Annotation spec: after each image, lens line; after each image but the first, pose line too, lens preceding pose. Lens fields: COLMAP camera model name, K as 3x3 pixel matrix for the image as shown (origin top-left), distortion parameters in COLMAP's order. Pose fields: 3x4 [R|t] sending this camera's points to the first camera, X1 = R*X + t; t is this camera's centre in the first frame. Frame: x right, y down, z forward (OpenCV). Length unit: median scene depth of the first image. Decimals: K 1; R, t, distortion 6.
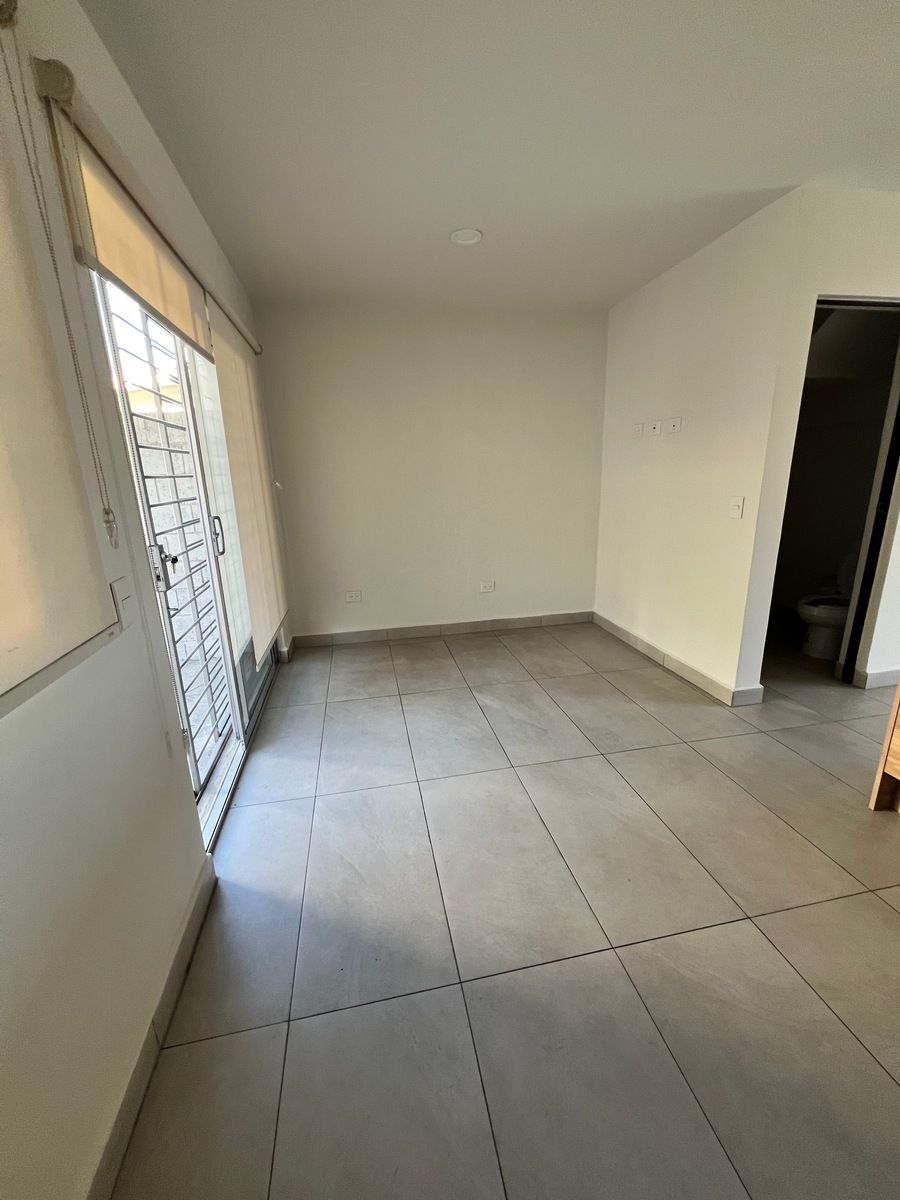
lens RADIAL K [[480.1, 0, 449.8], [0, 480.1, 599.3], [0, 0, 1]] dist [0.000305, 0.000680]
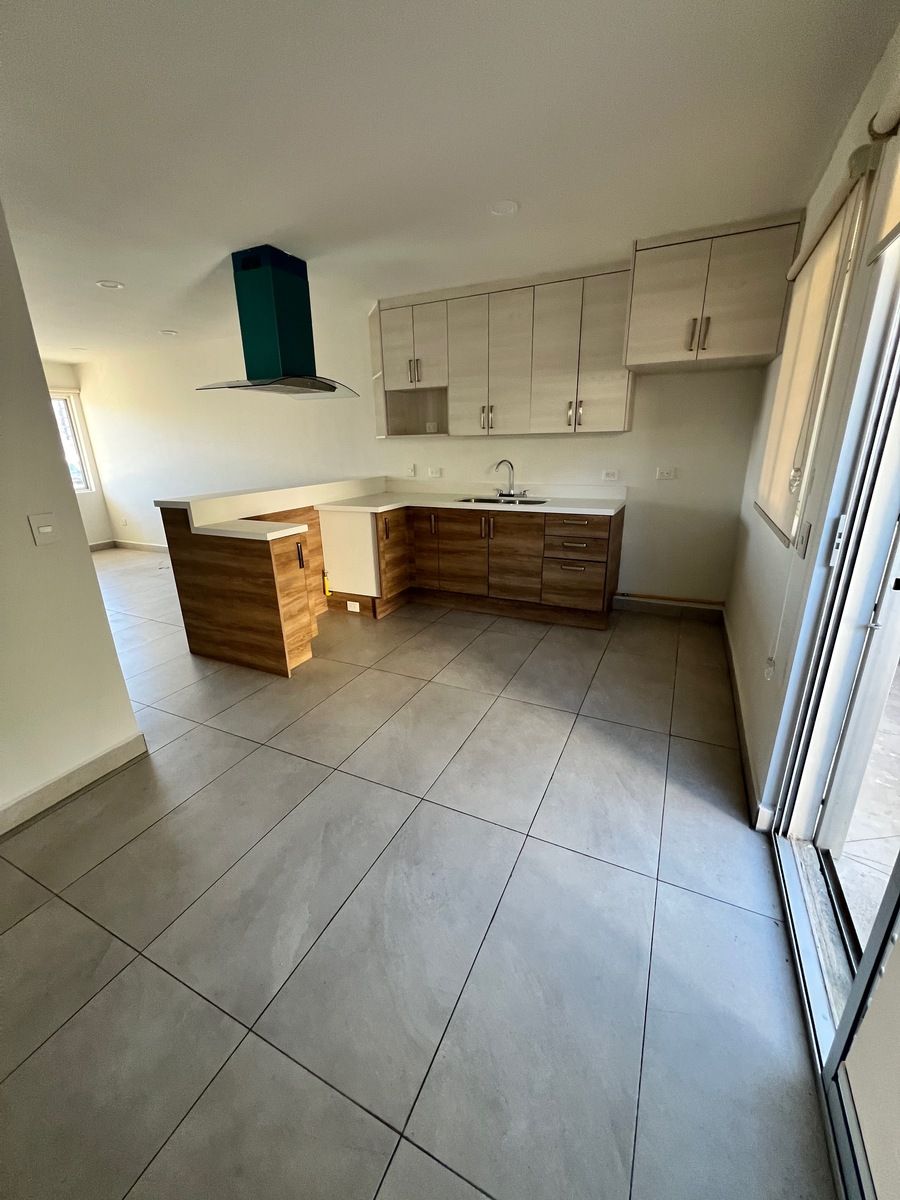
lens RADIAL K [[480.1, 0, 448.9], [0, 480.1, 598.9], [0, 0, 1]] dist [0.000305, 0.000680]
pose [[-0.798033, -0.143058, 0.585386, -0.372558], [0.199247, 0.854139, 0.480362, -0.379799], [-0.568721, 0.499982, -0.653127, 1.368931]]
